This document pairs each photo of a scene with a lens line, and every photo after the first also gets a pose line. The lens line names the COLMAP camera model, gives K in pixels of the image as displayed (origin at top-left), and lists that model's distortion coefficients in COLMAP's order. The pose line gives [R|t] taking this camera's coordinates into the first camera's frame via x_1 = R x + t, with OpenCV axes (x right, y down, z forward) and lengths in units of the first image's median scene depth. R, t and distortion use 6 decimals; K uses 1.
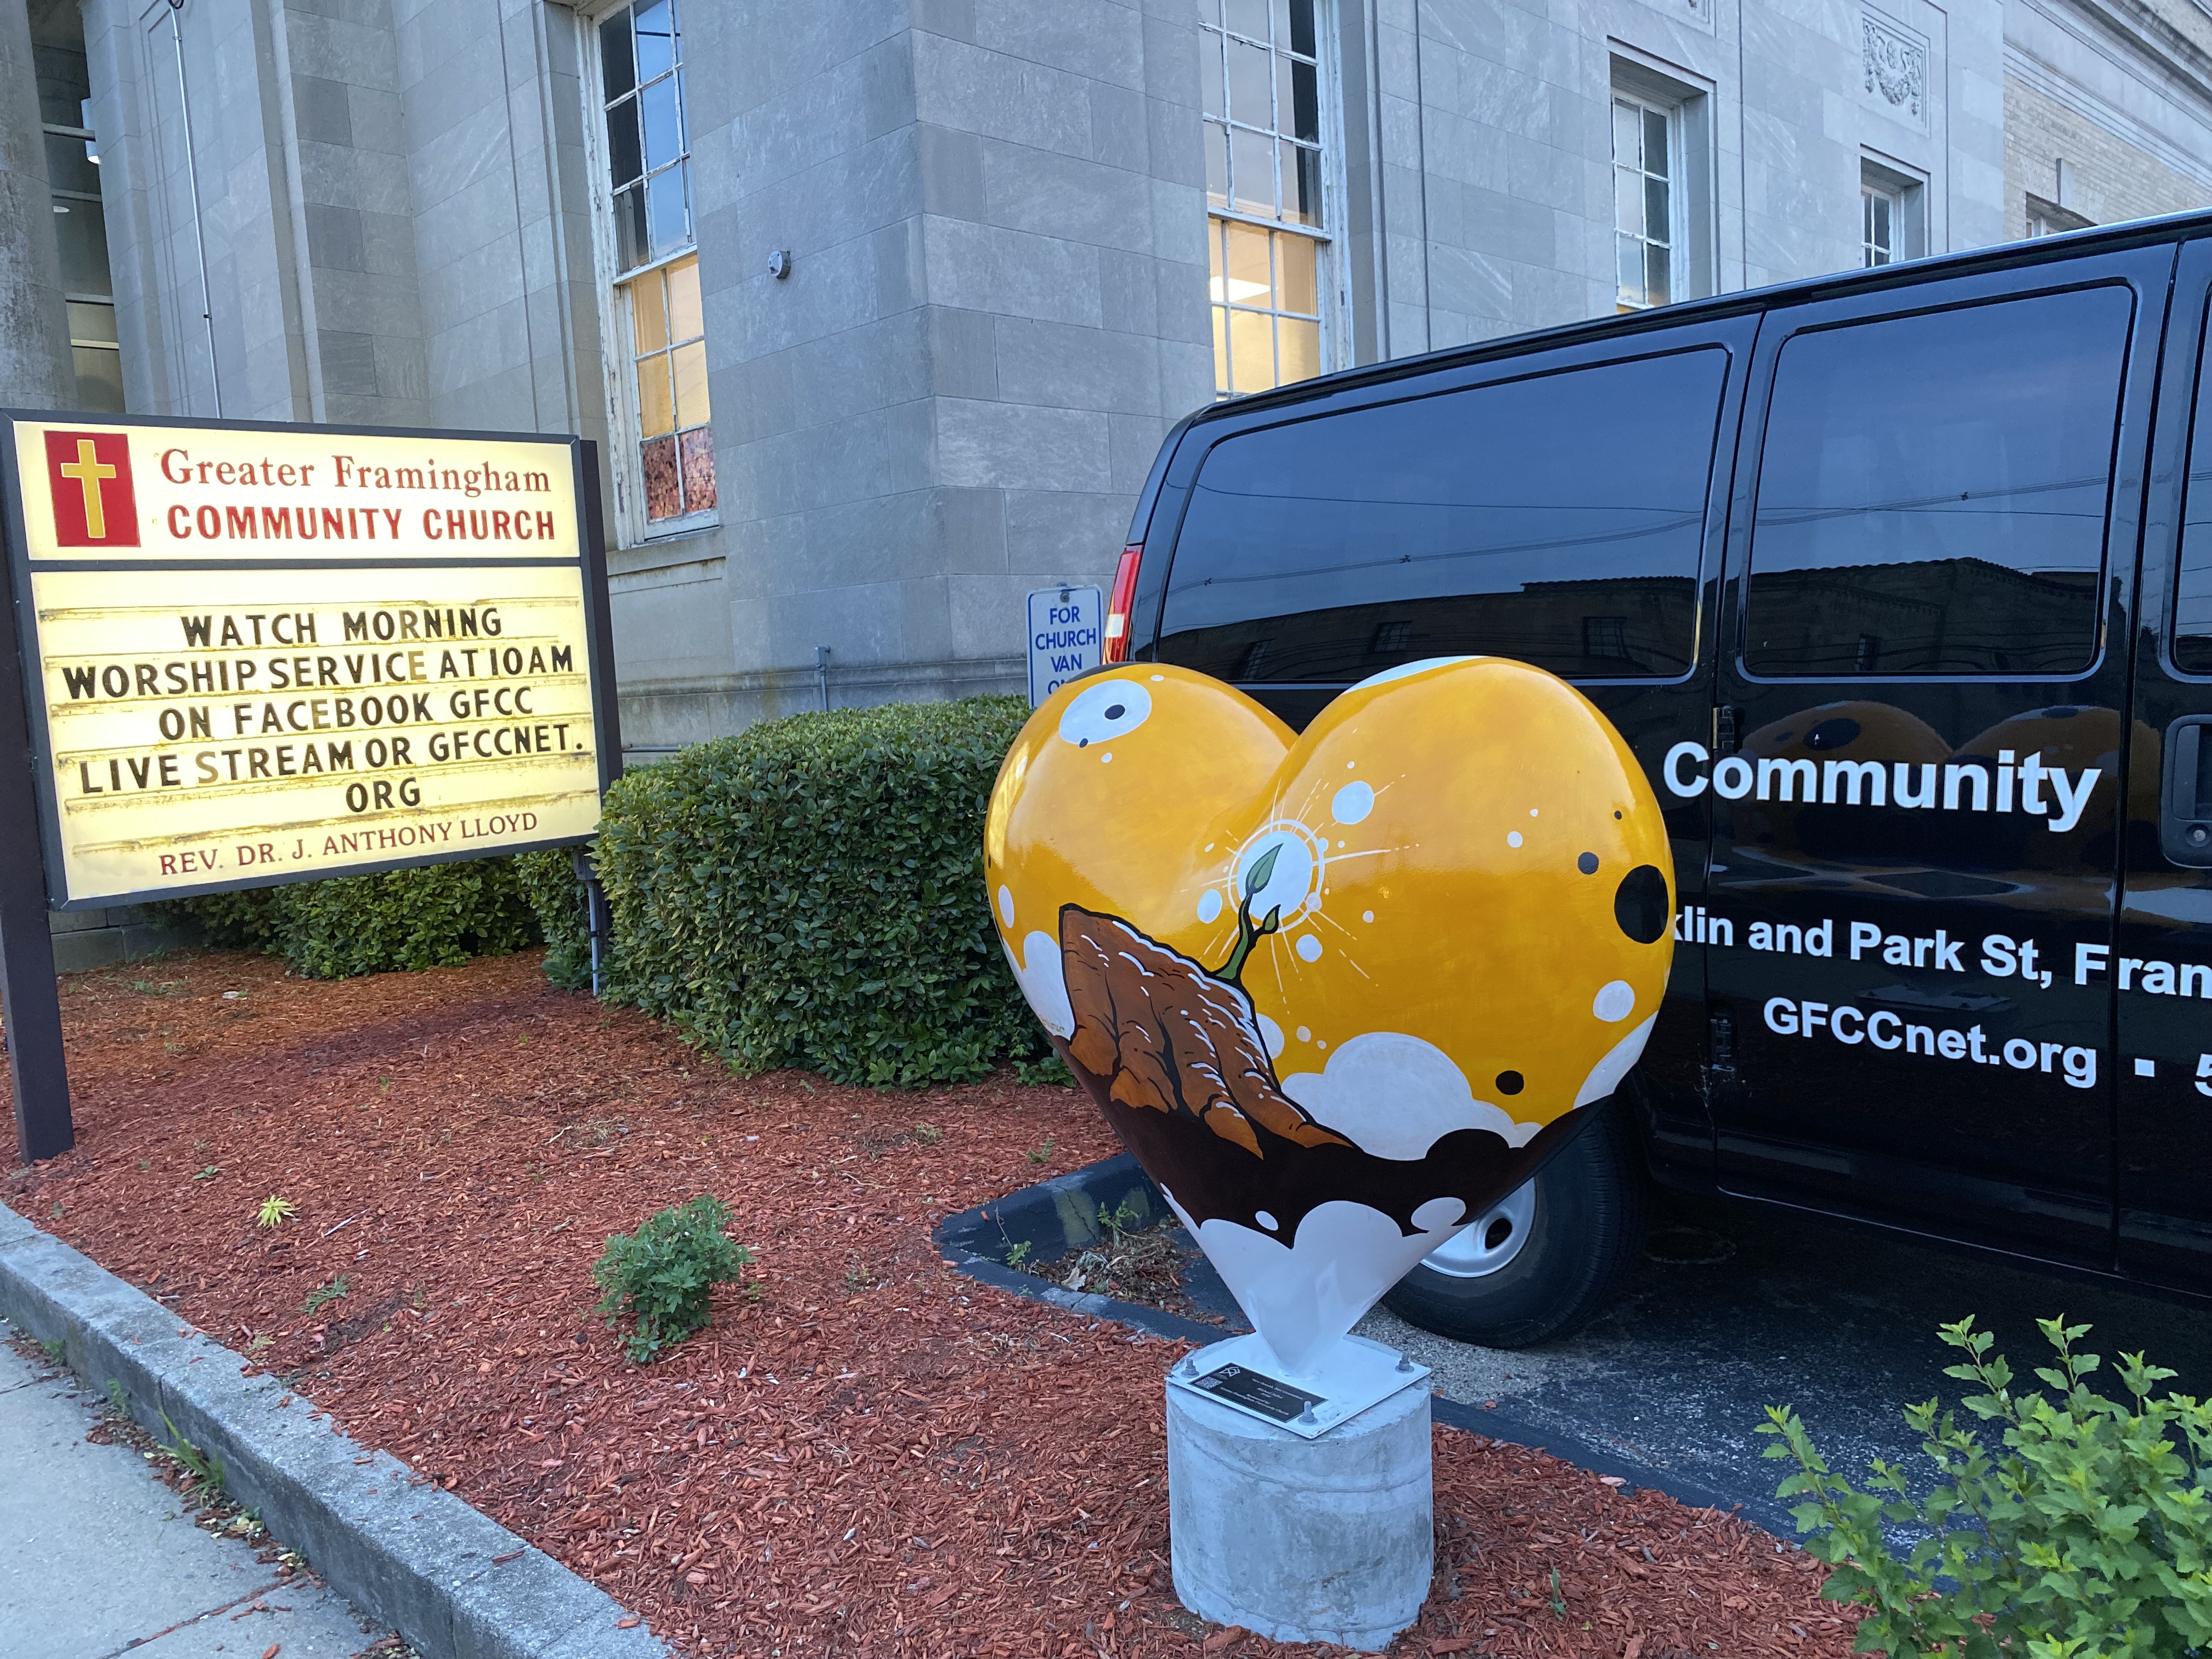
lens RADIAL K [[1661.0, 0, 1095.7], [0, 1661.0, 819.9], [0, 0, 1]] dist [0.066954, -0.138270]
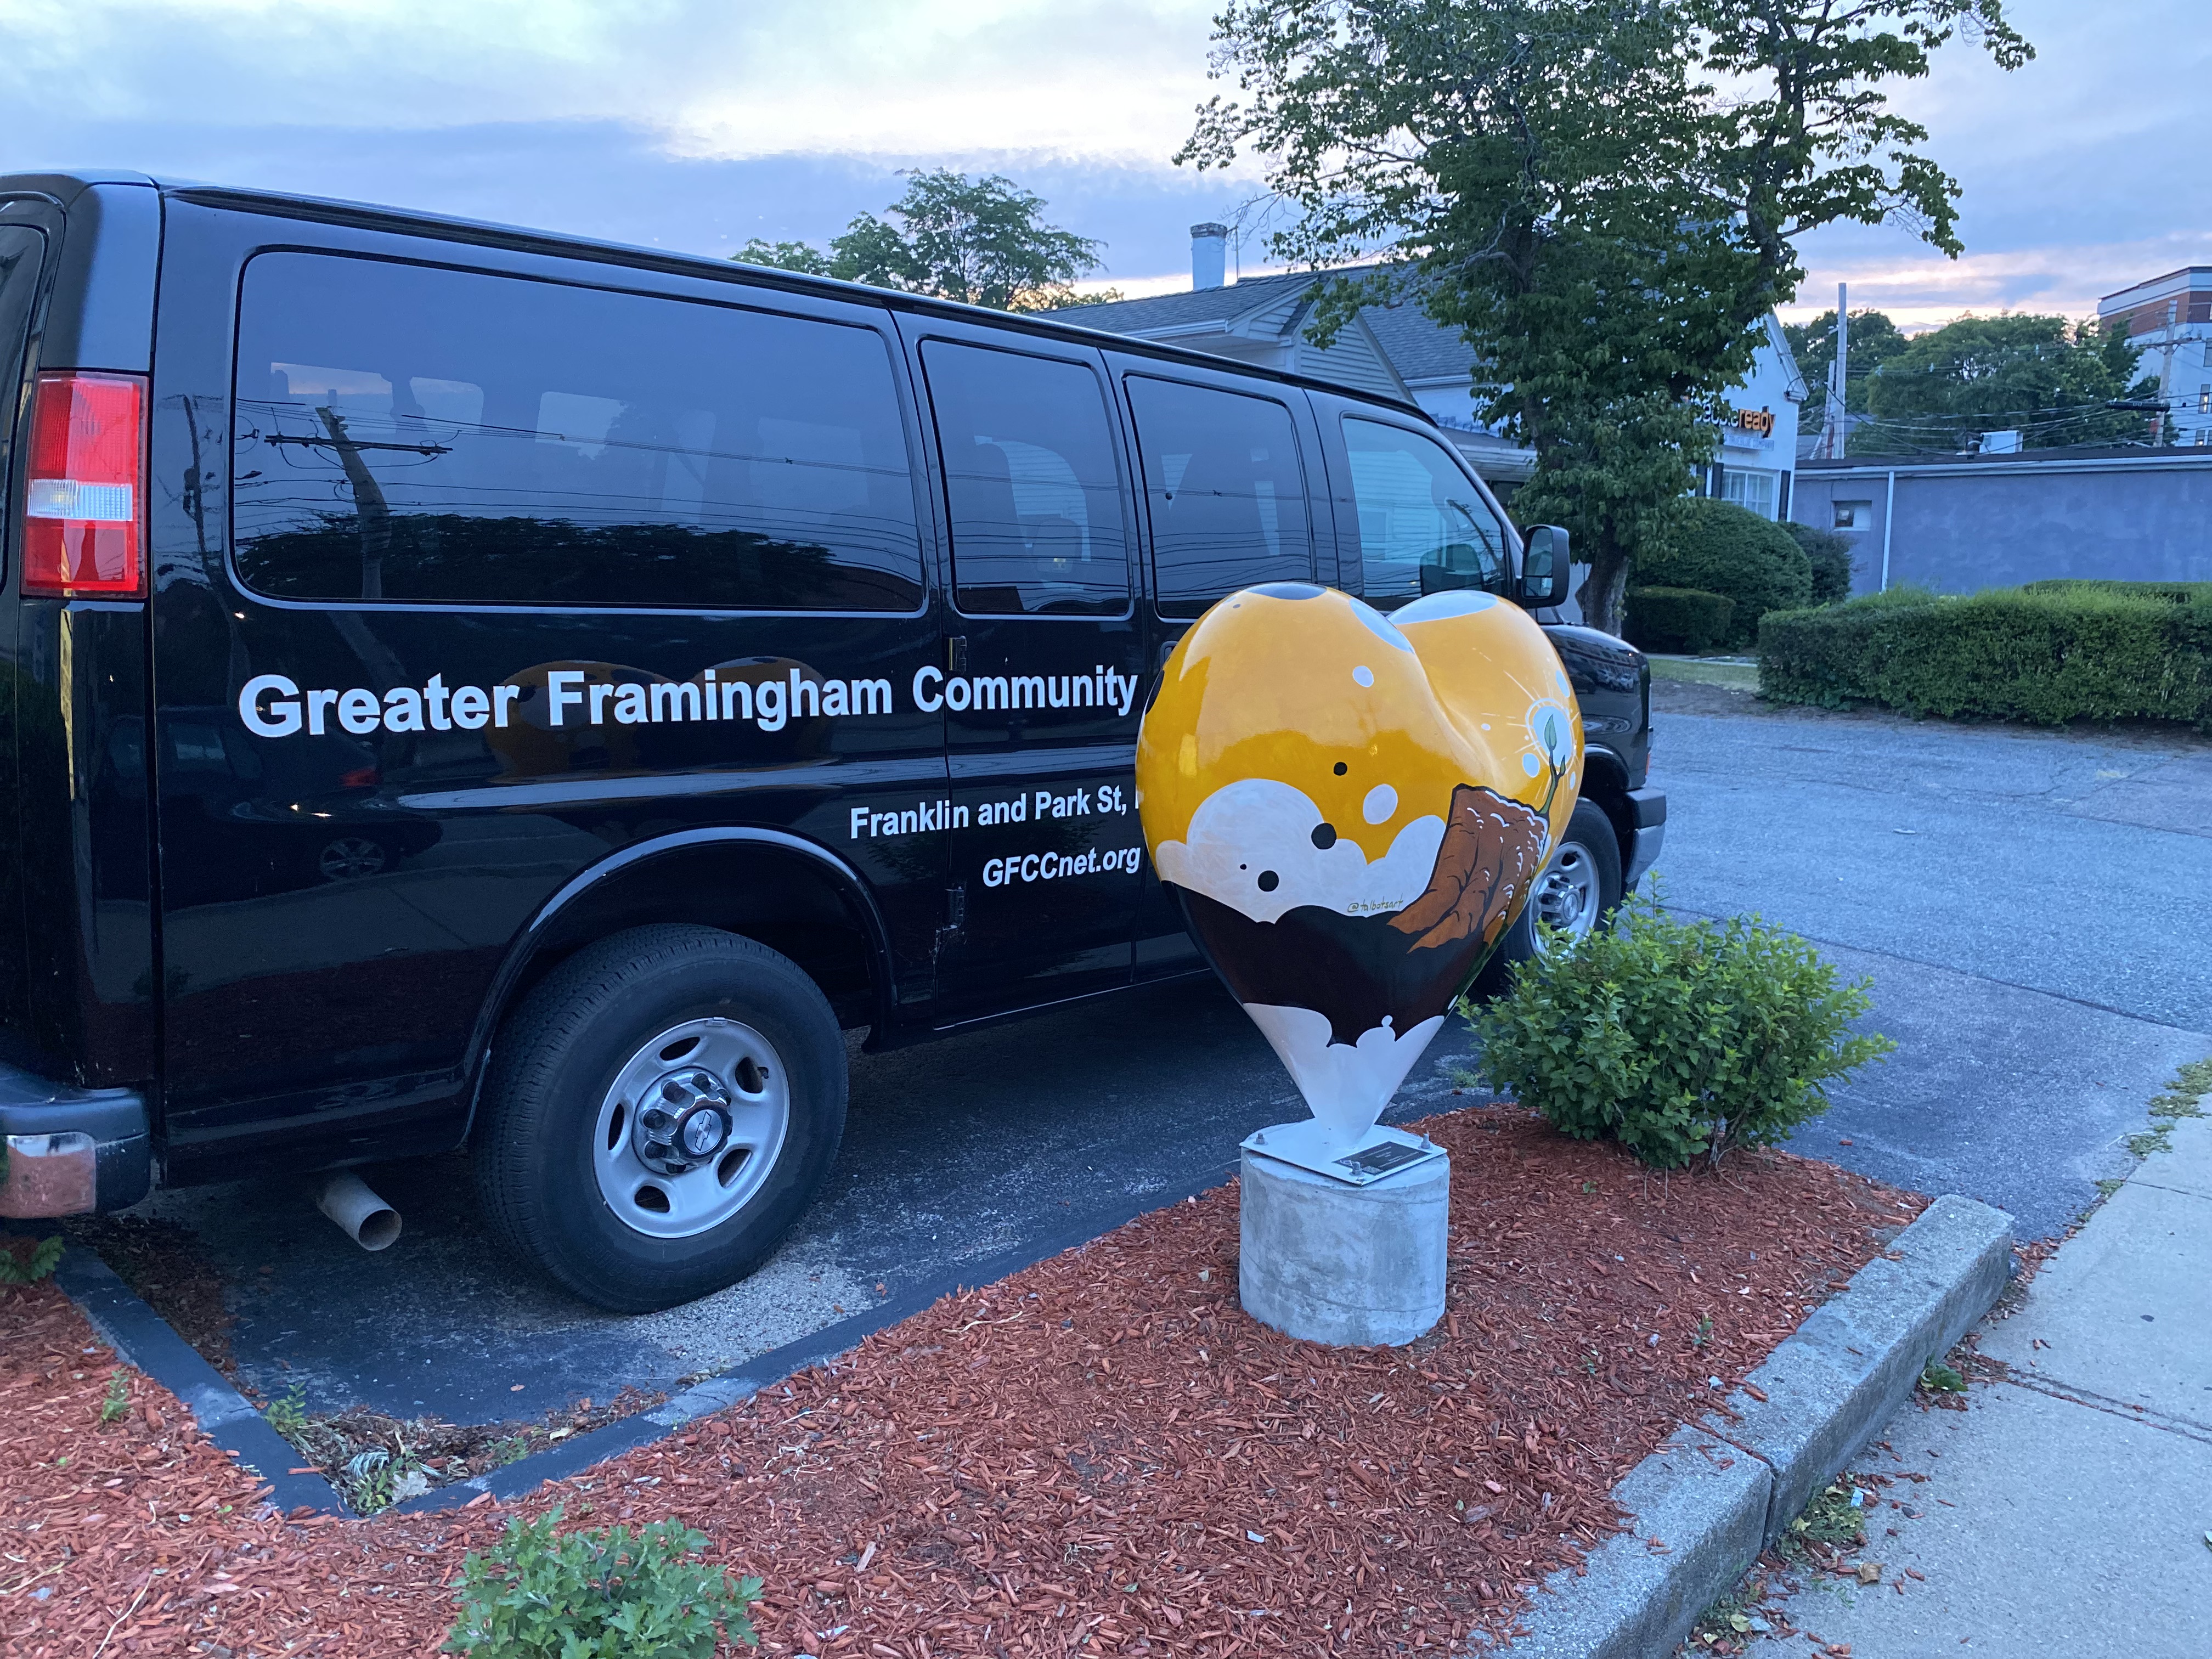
lens RADIAL K [[1661.0, 0, 1095.7], [0, 1661.0, 819.9], [0, 0, 1]] dist [0.066954, -0.138270]
pose [[-0.036576, -0.098087, 0.994505, -1.002798], [0.081234, 0.991586, 0.100787, -0.055786], [-0.996024, 0.084474, -0.028300, 1.077679]]
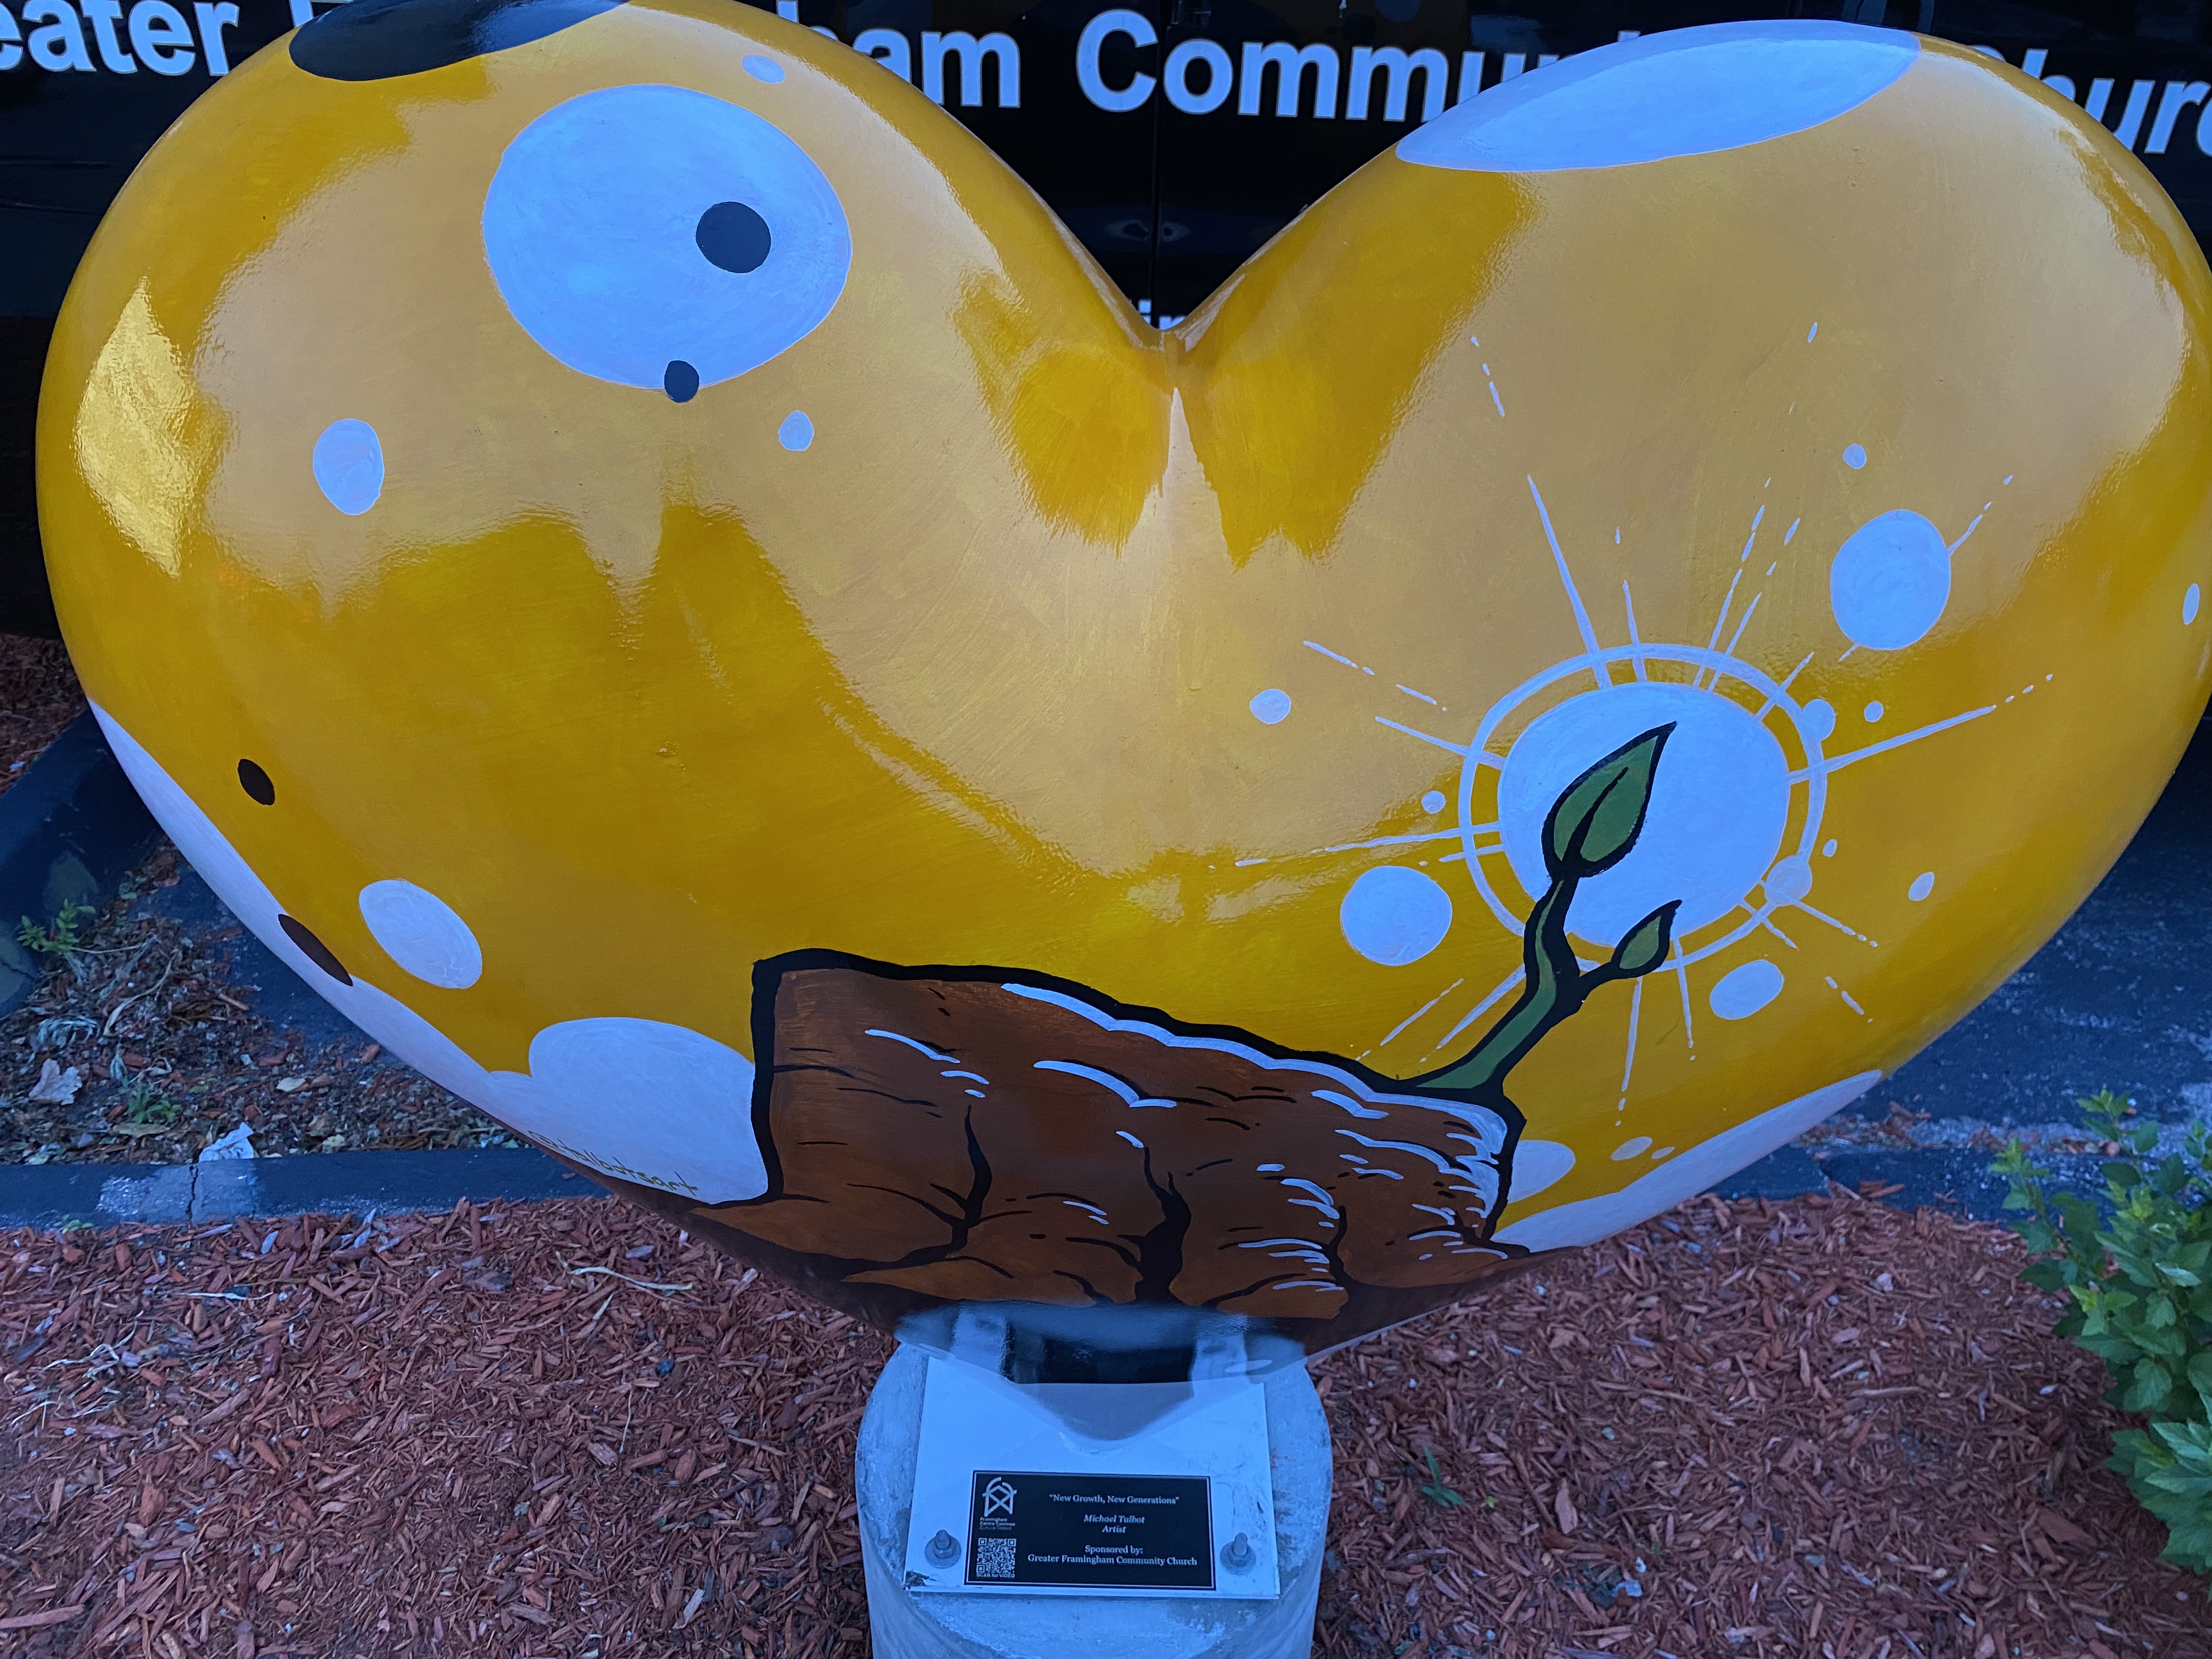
lens RADIAL K [[1699.1, 0, 1103.2], [0, 1699.1, 820.3], [0, 0, 1]] dist [0.010909, -0.010379]
pose [[0.696720, -0.359487, 0.620766, -0.134383], [0.022367, 0.875834, 0.482094, -0.099039], [-0.716995, -0.322000, 0.618251, 0.643437]]
